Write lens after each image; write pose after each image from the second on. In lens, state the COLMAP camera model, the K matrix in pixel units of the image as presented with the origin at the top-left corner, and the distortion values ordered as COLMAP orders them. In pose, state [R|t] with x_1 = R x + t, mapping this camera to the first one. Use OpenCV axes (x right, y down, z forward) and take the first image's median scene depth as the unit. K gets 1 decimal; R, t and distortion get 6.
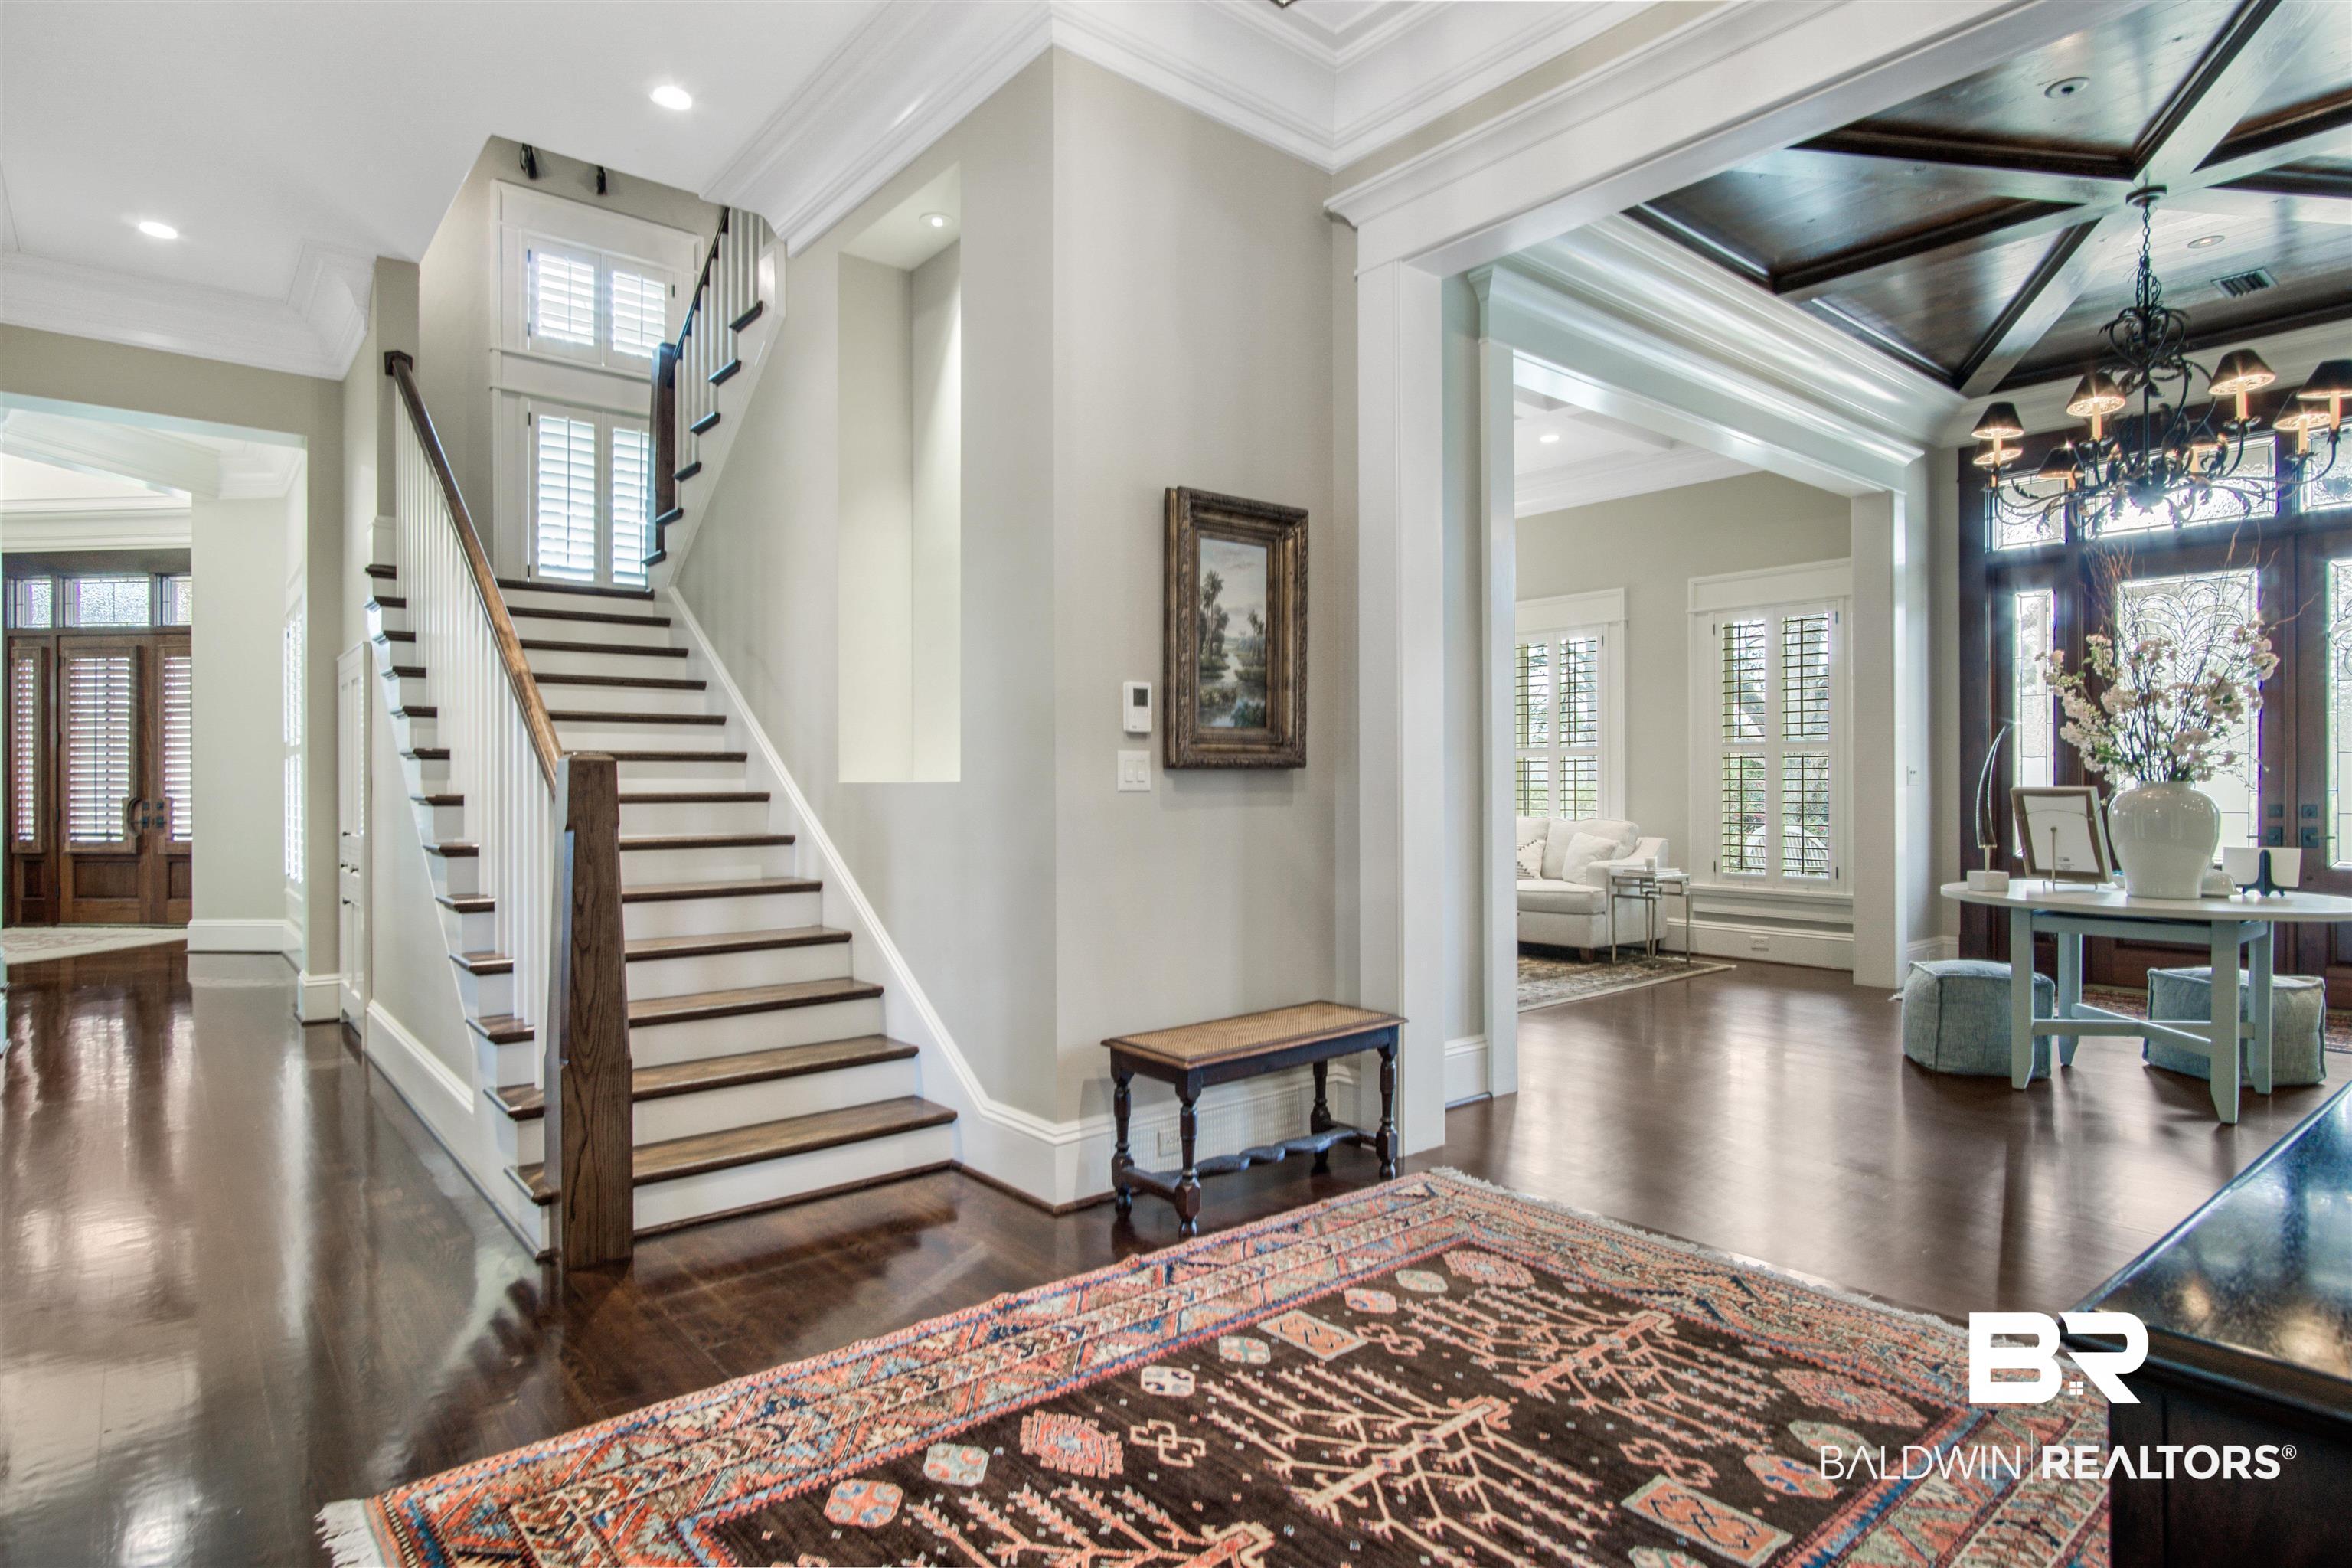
lens RADIAL K [[1257.8, 0, 1157.5], [0, 1257.8, 786.0], [0, 0, 1]] dist [-0.015761, 0.008733]
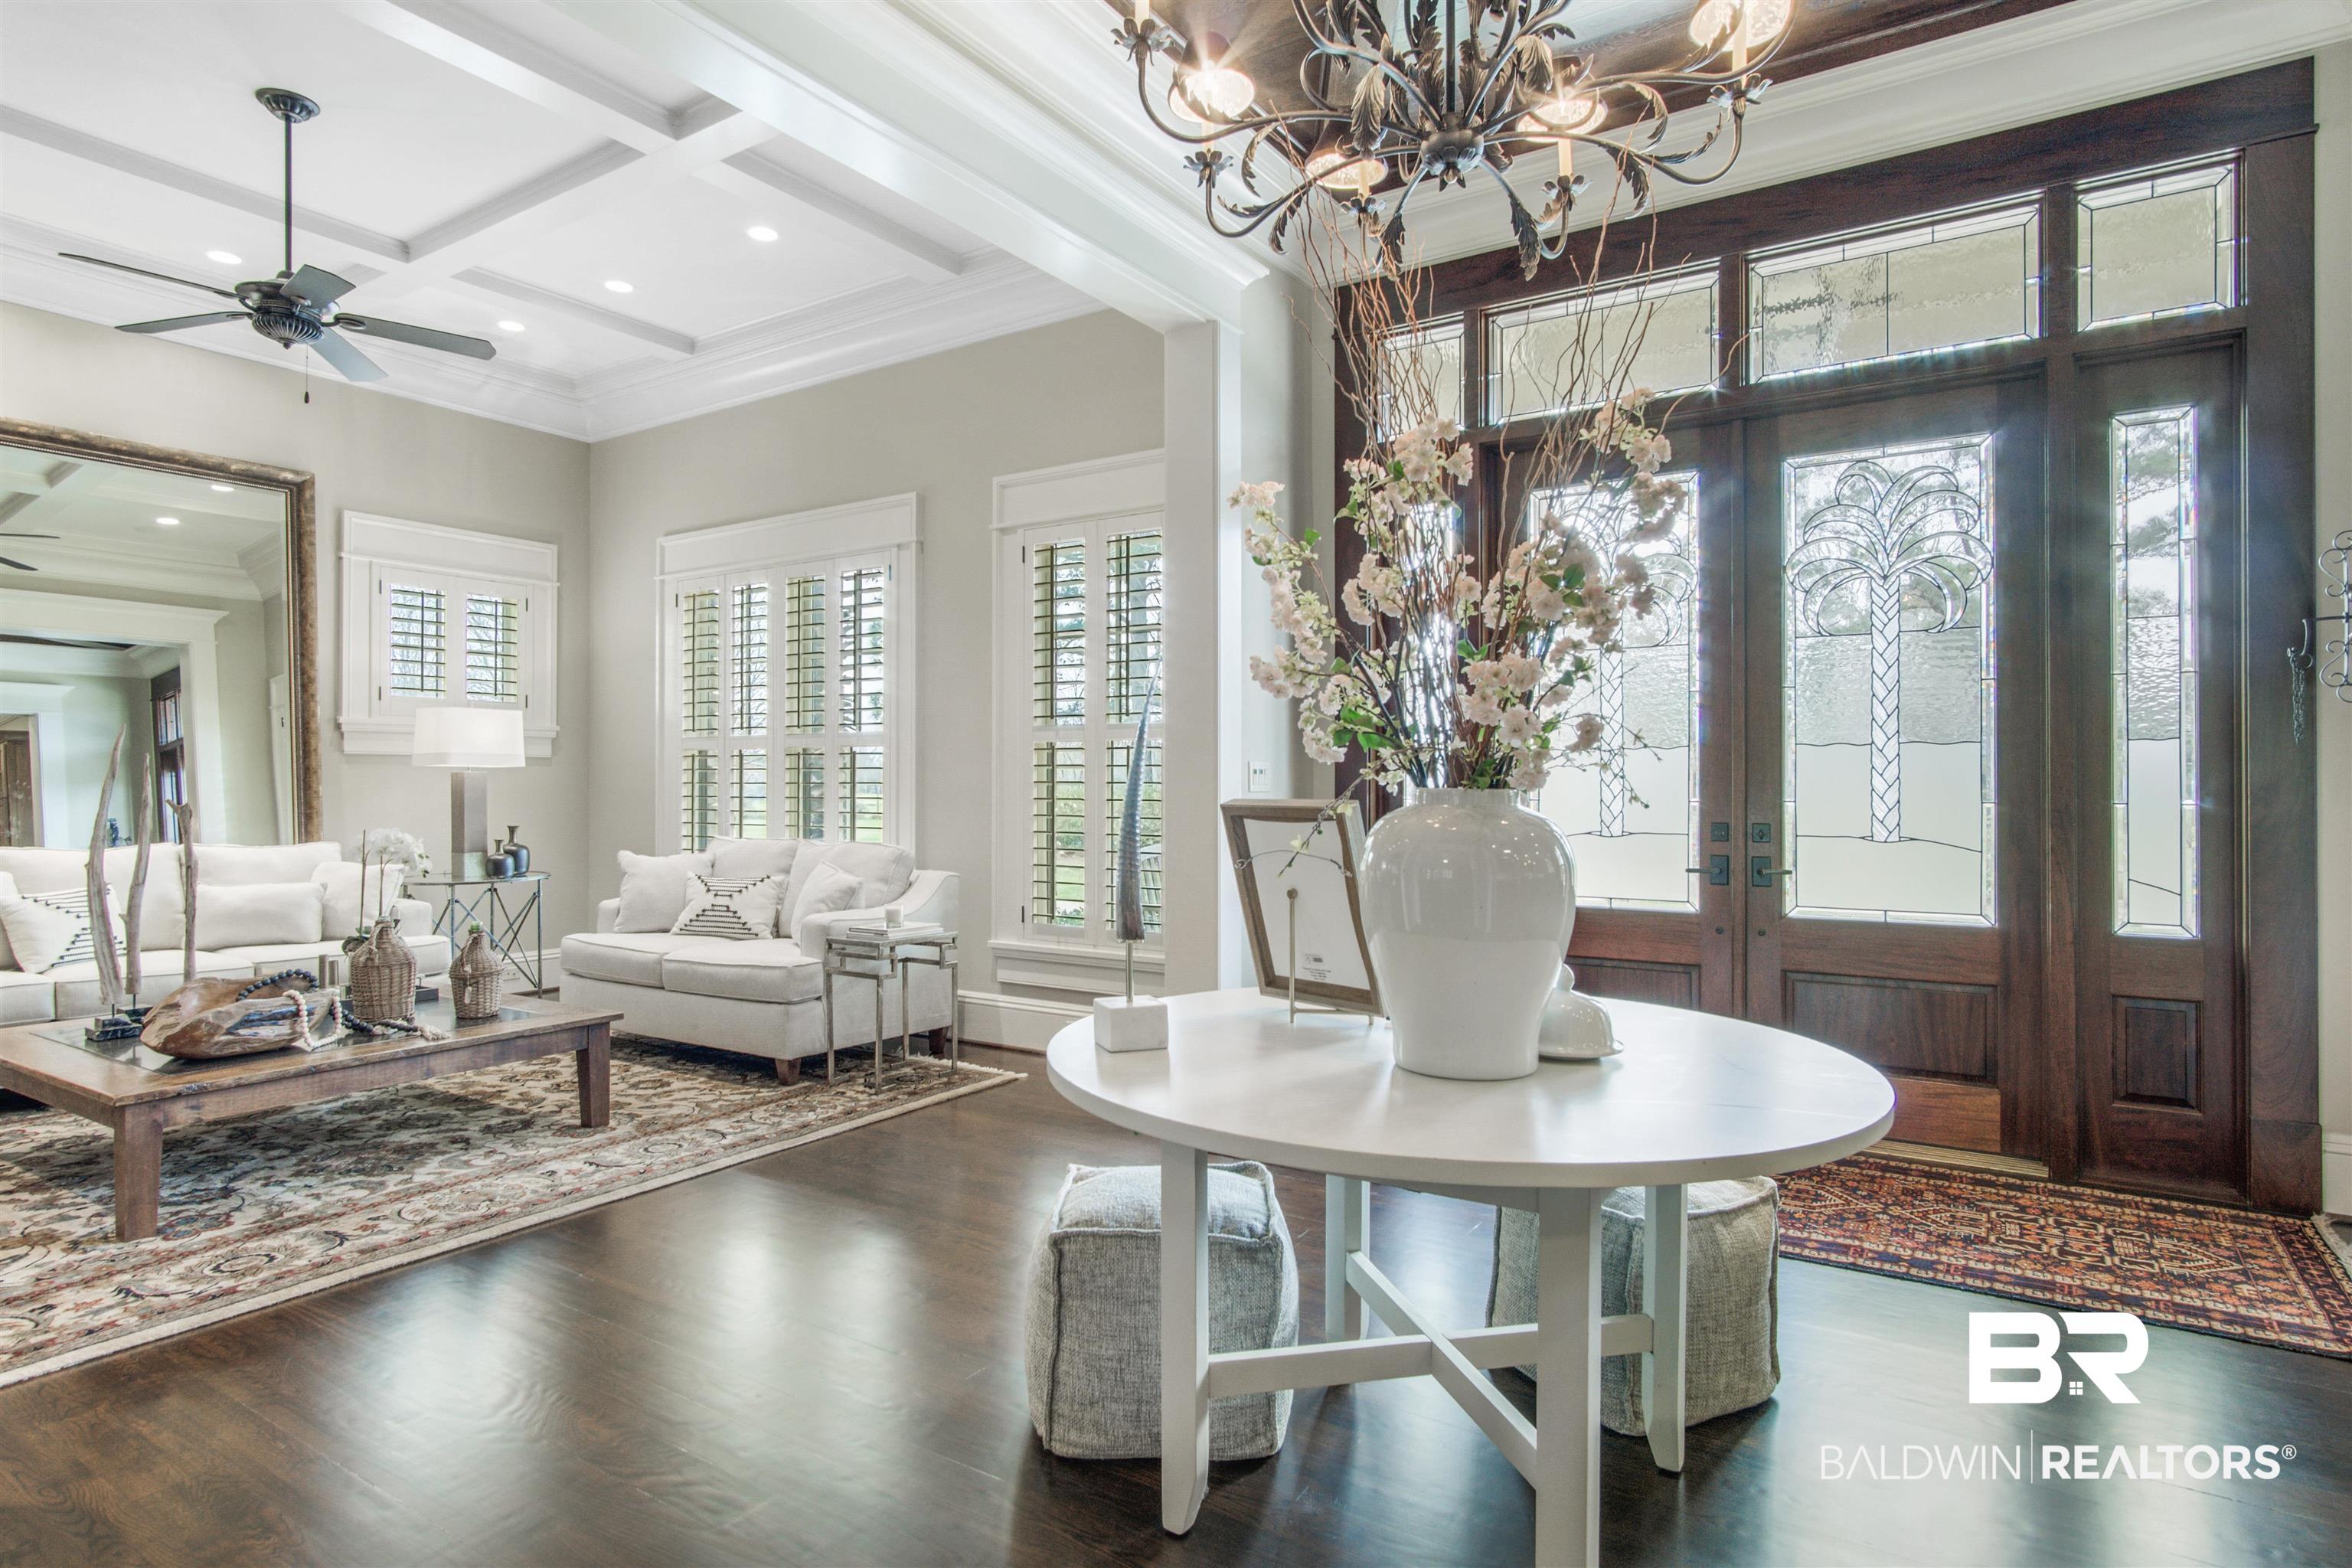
lens RADIAL K [[1257.8, 0, 1171.6], [0, 1257.8, 783.6], [0, 0, 1]] dist [-0.015761, 0.008733]
pose [[0.955463, 0.003013, 0.295094, 0.409144], [-0.002066, 0.999992, -0.003522, -0.002508], [-0.295102, 0.002755, 0.955462, 0.437282]]
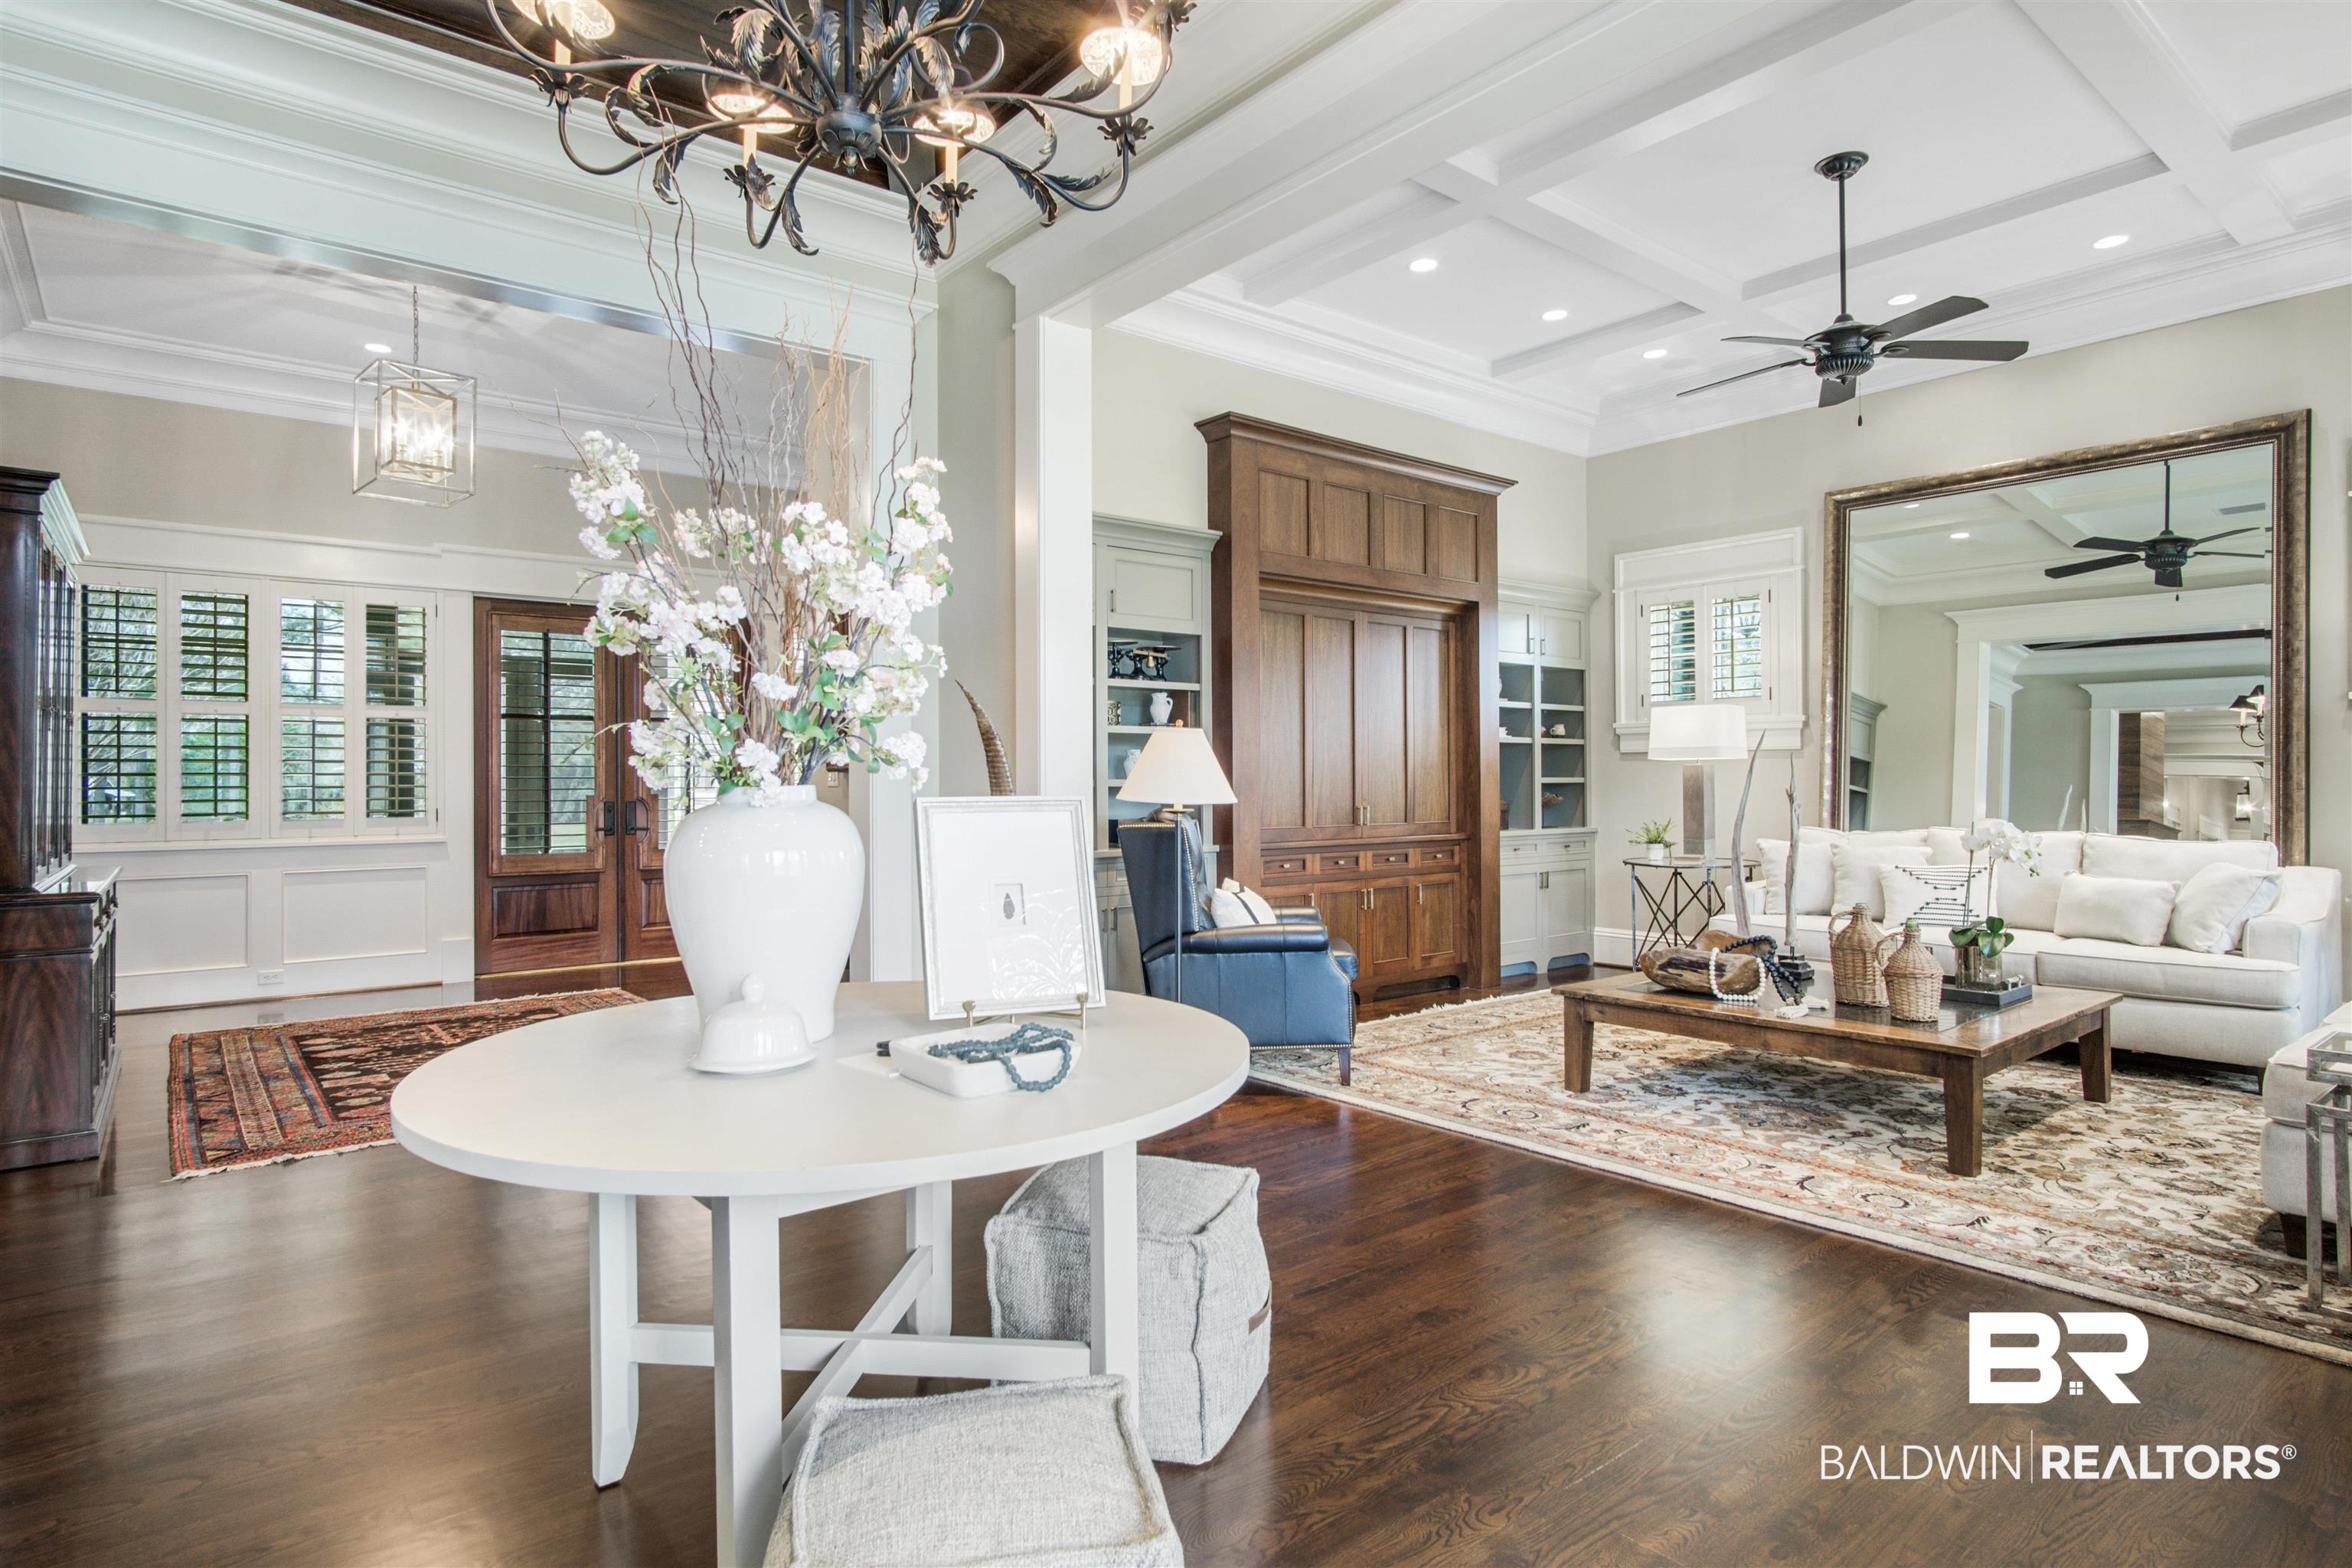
lens RADIAL K [[1257.8, 0, 1152.1], [0, 1257.8, 771.0], [0, 0, 1]] dist [-0.015761, 0.008733]
pose [[-0.015736, -0.002465, -0.999873, 0.869627], [0.000765, 0.999997, -0.002477, -0.004446], [0.999876, -0.000804, -0.015734, 0.790089]]
